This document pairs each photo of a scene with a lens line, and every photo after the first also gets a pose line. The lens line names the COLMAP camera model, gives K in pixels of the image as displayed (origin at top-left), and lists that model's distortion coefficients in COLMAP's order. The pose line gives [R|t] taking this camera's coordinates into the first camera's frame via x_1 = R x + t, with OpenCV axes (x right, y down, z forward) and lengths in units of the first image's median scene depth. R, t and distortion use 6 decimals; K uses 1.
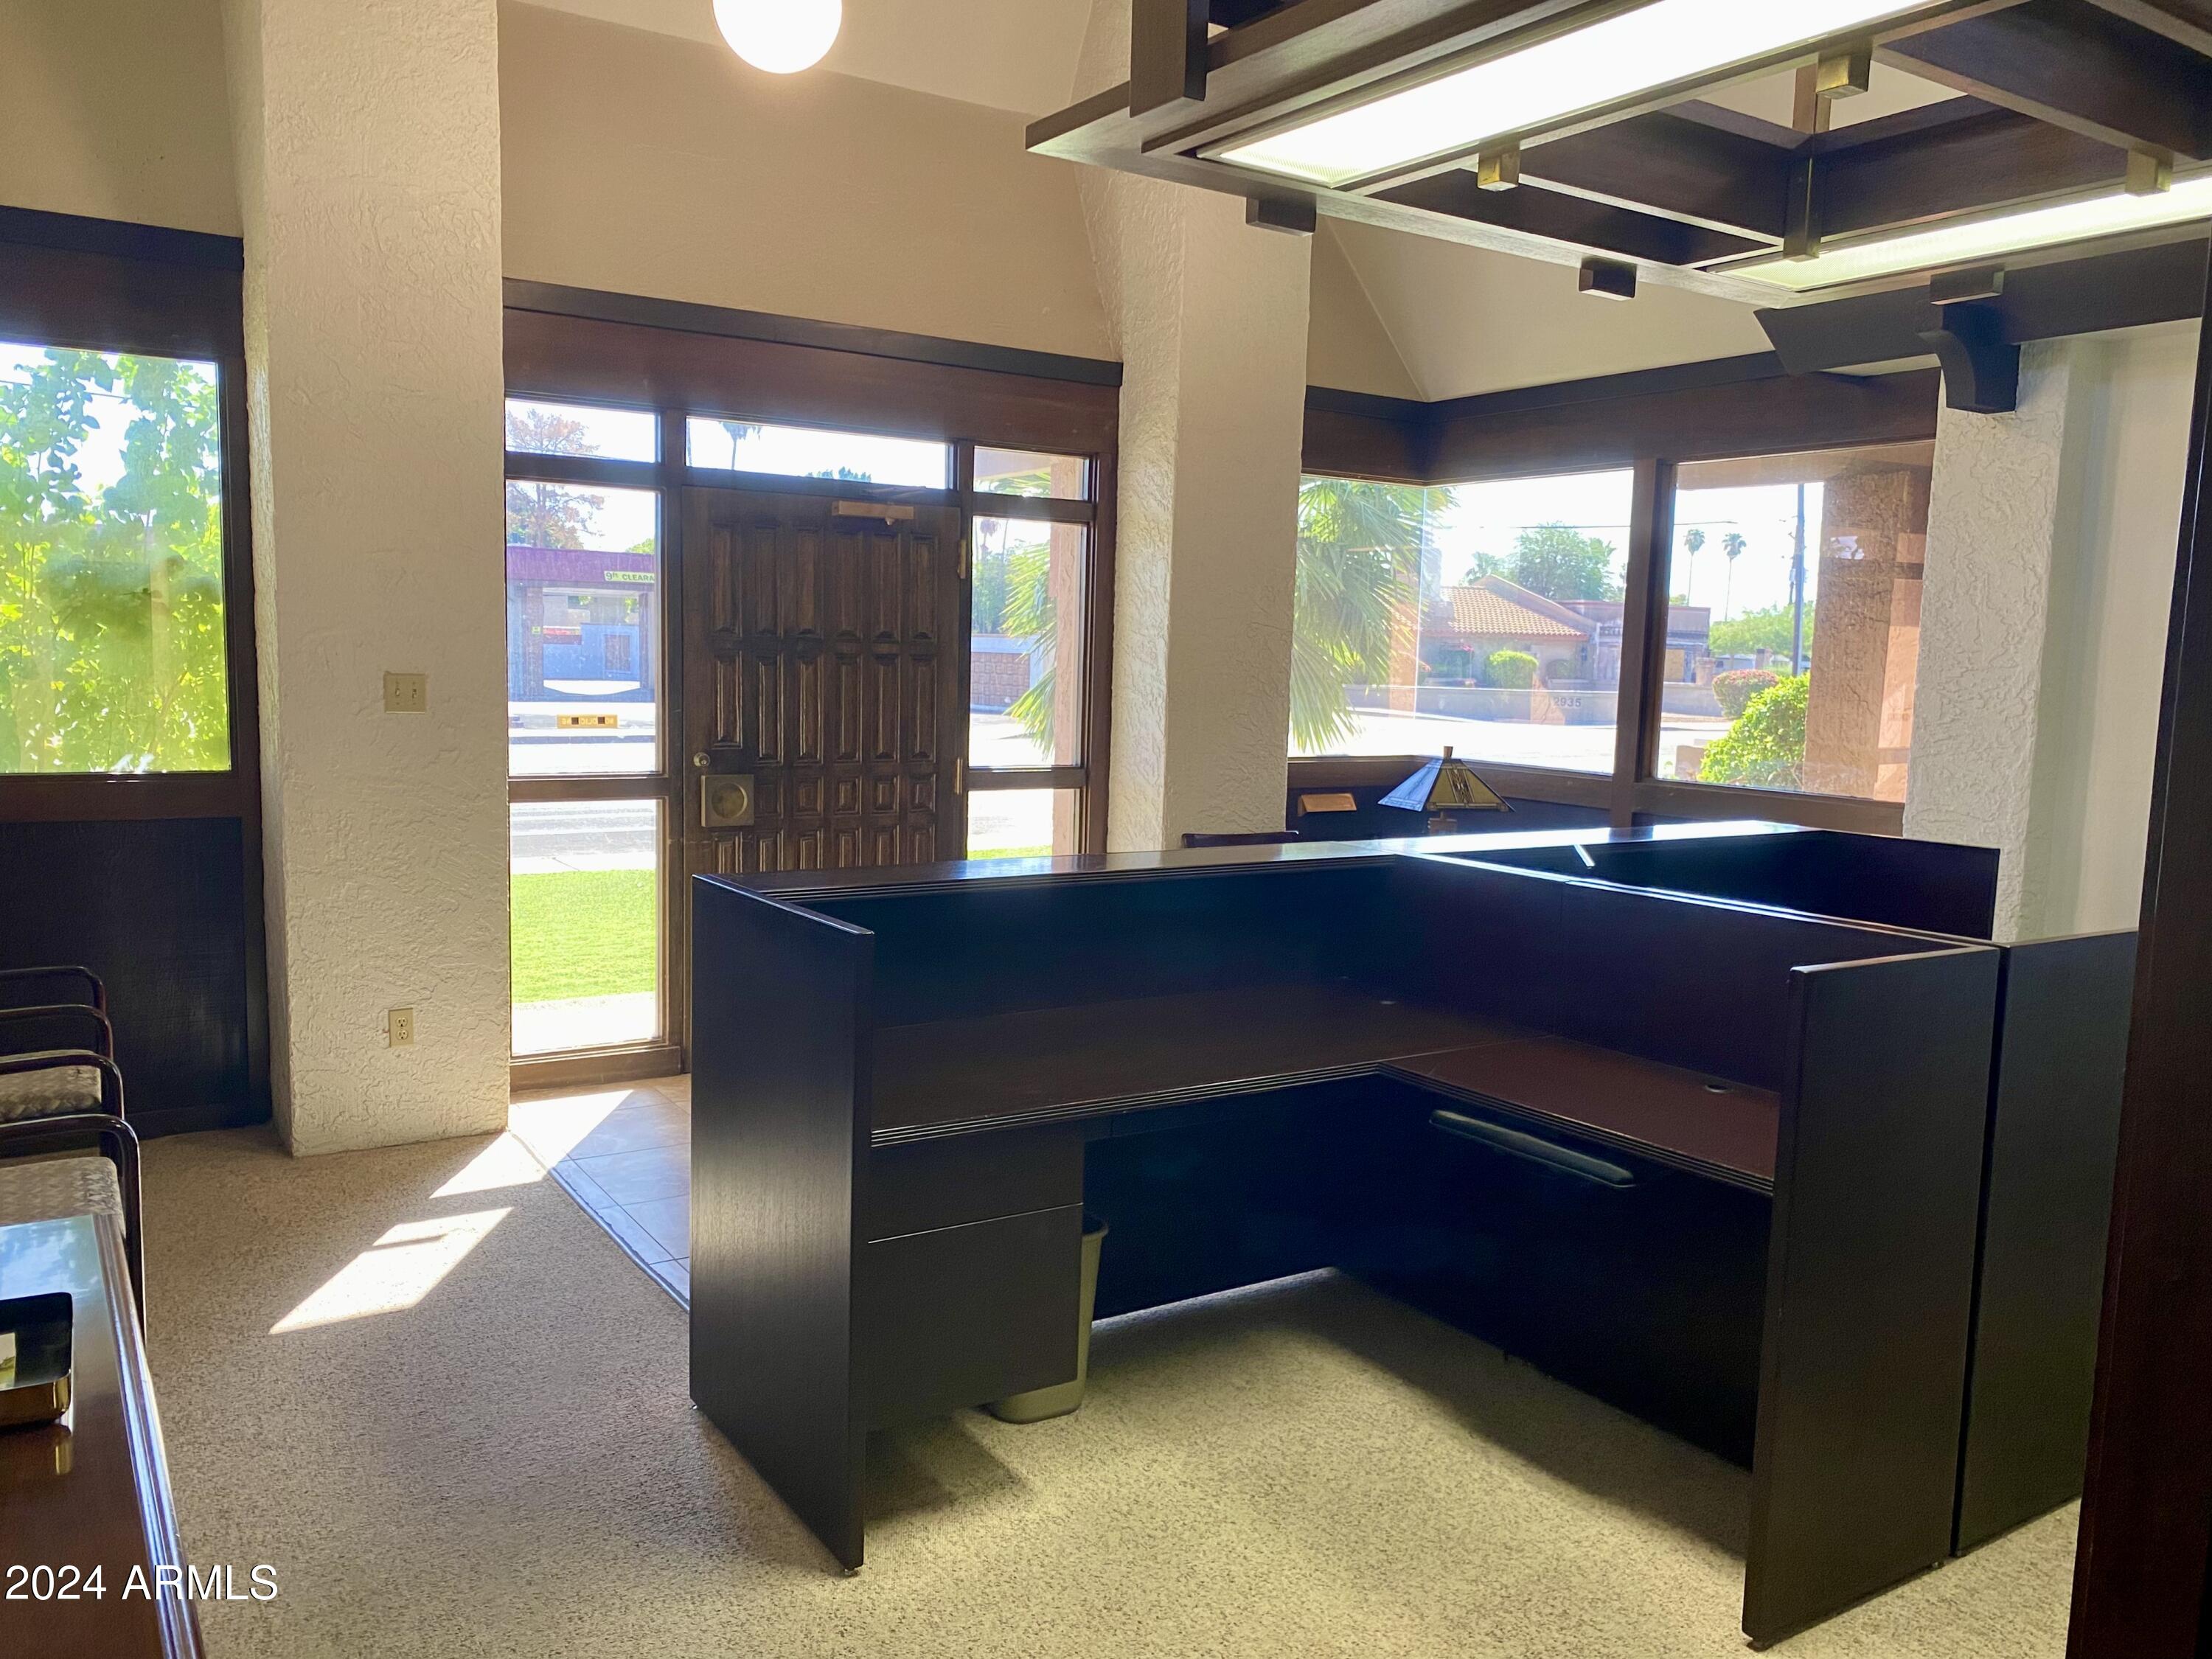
lens RADIAL K [[1696.8, 0, 1106.8], [0, 1696.8, 829.4], [0, 0, 1]] dist [0.055607, -0.045212]
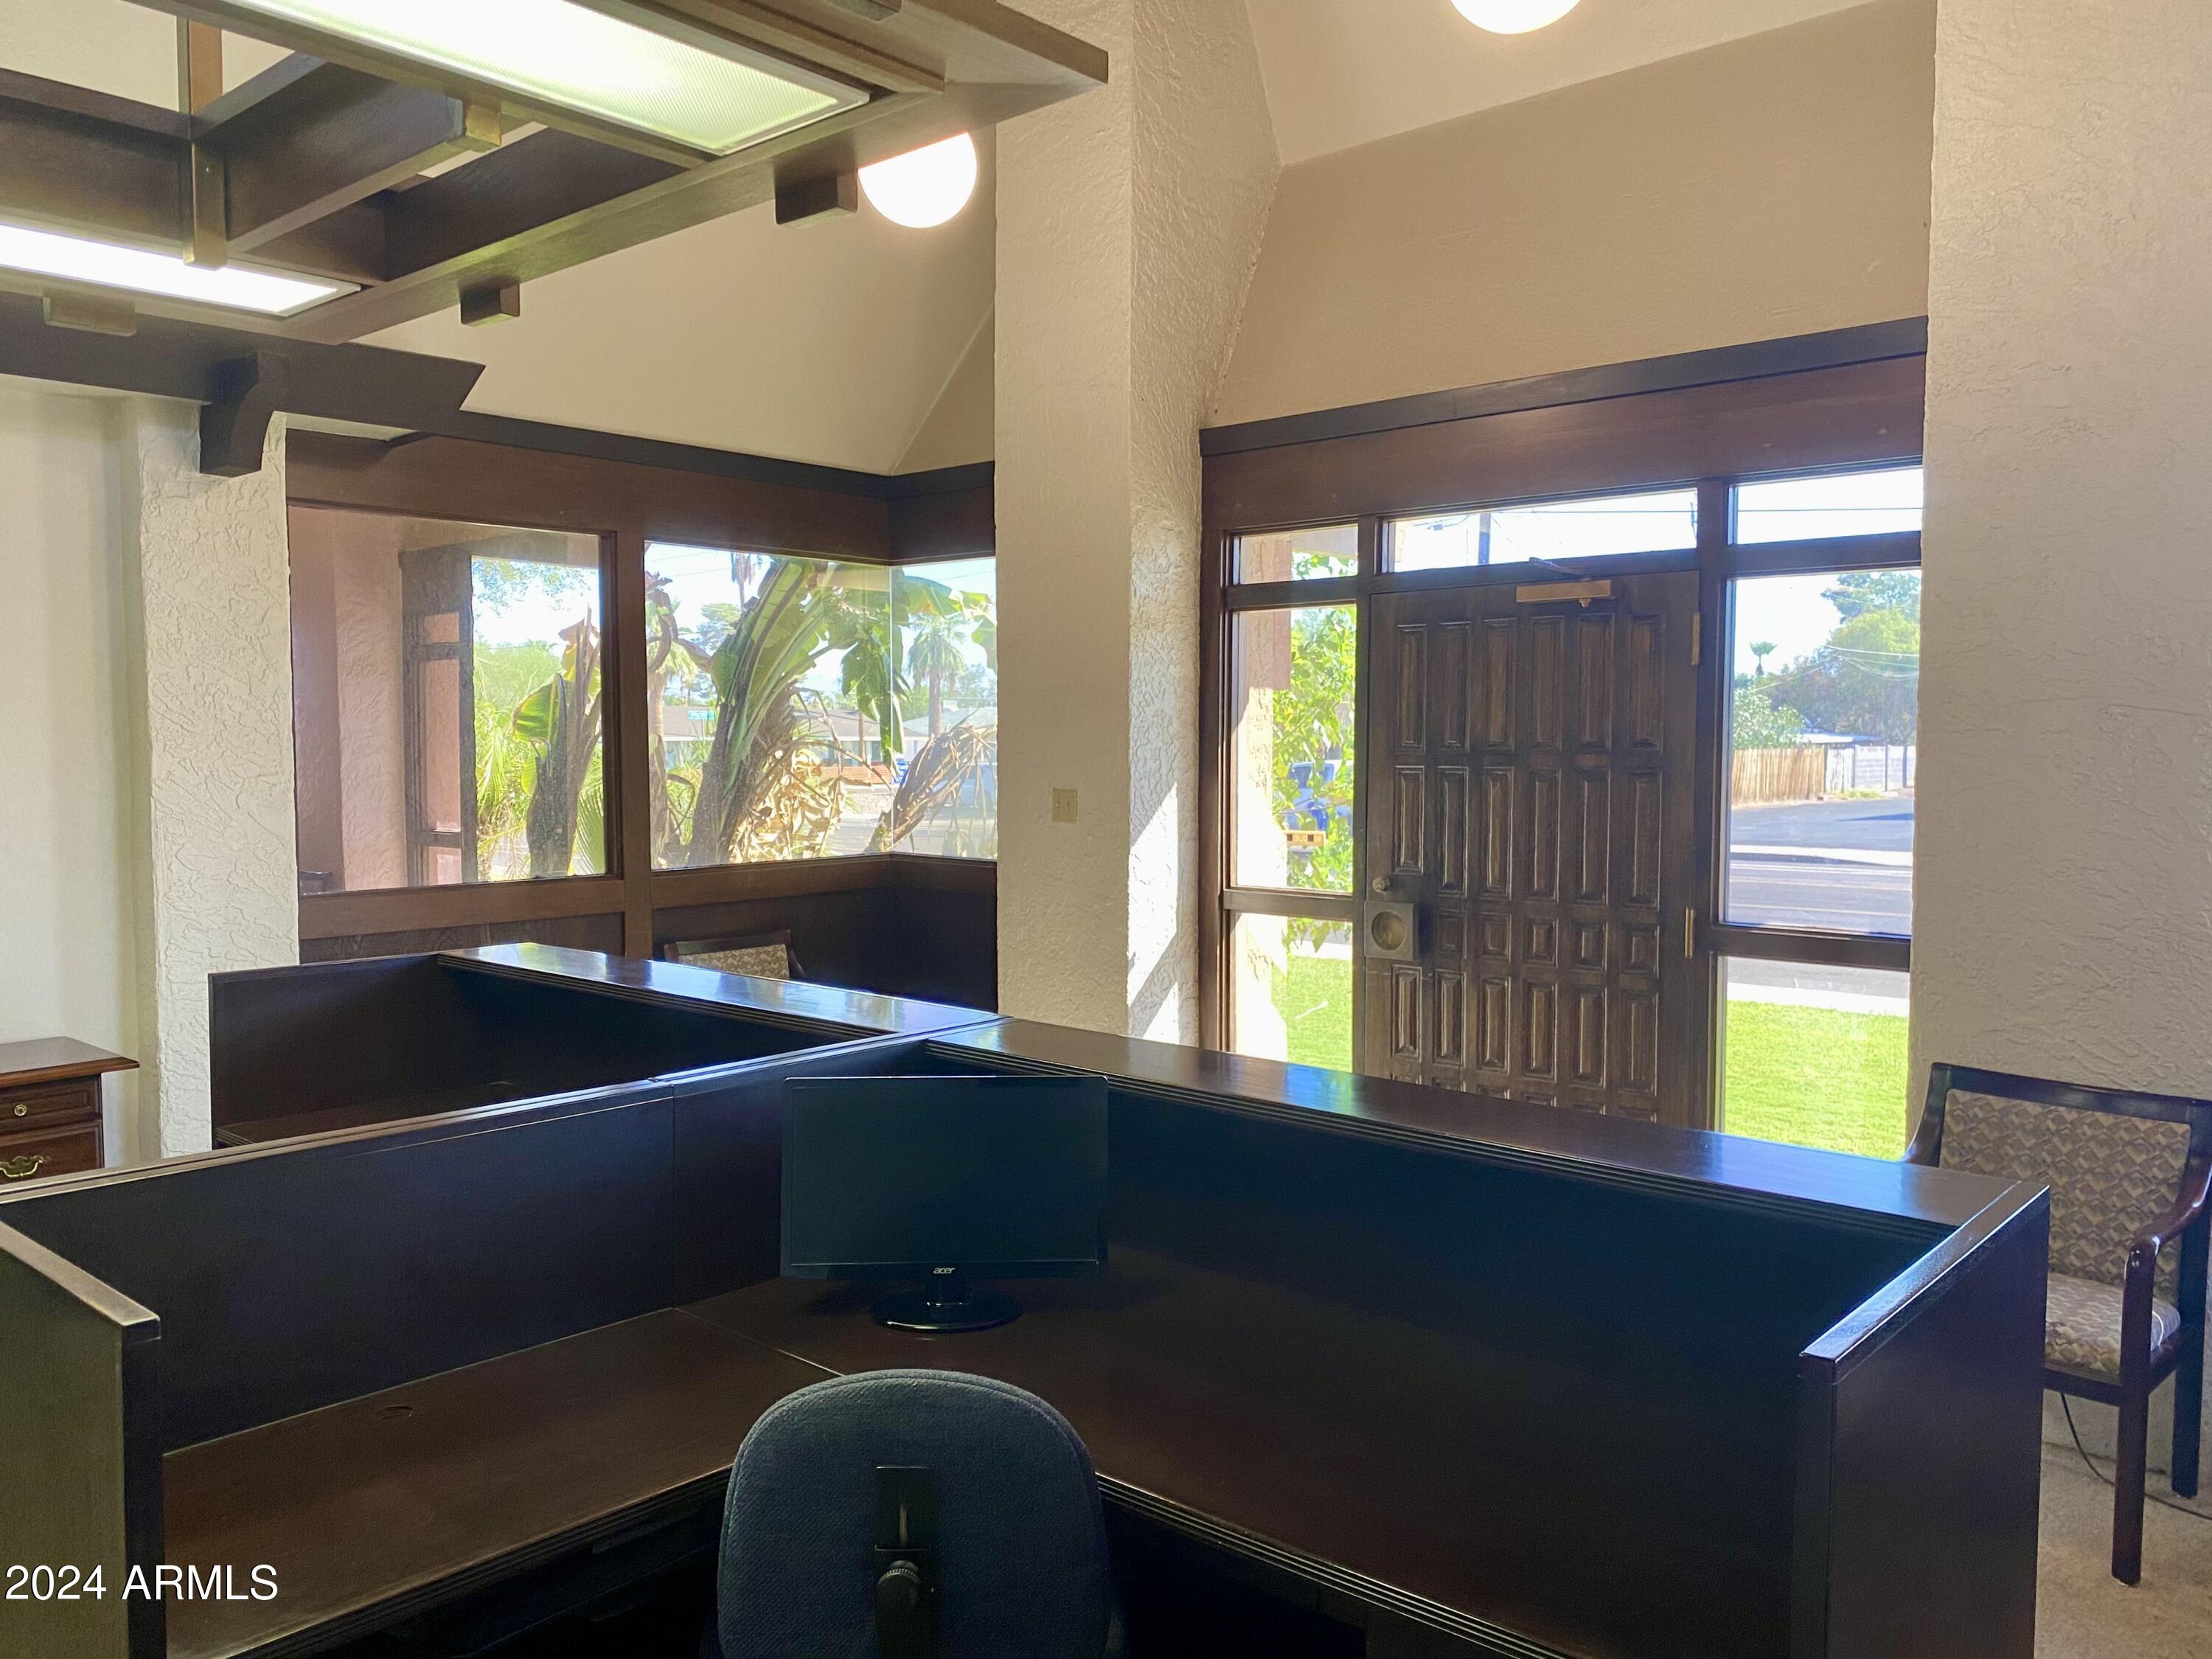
lens RADIAL K [[1696.8, 0, 1101.6], [0, 1696.8, 833.9], [0, 0, 1]] dist [0.055607, -0.045212]
pose [[0.240413, 0.023523, -0.970386, 0.586406], [-0.100520, 0.994935, -0.000785, -0.049168], [0.965452, 0.097732, 0.241560, 0.590459]]
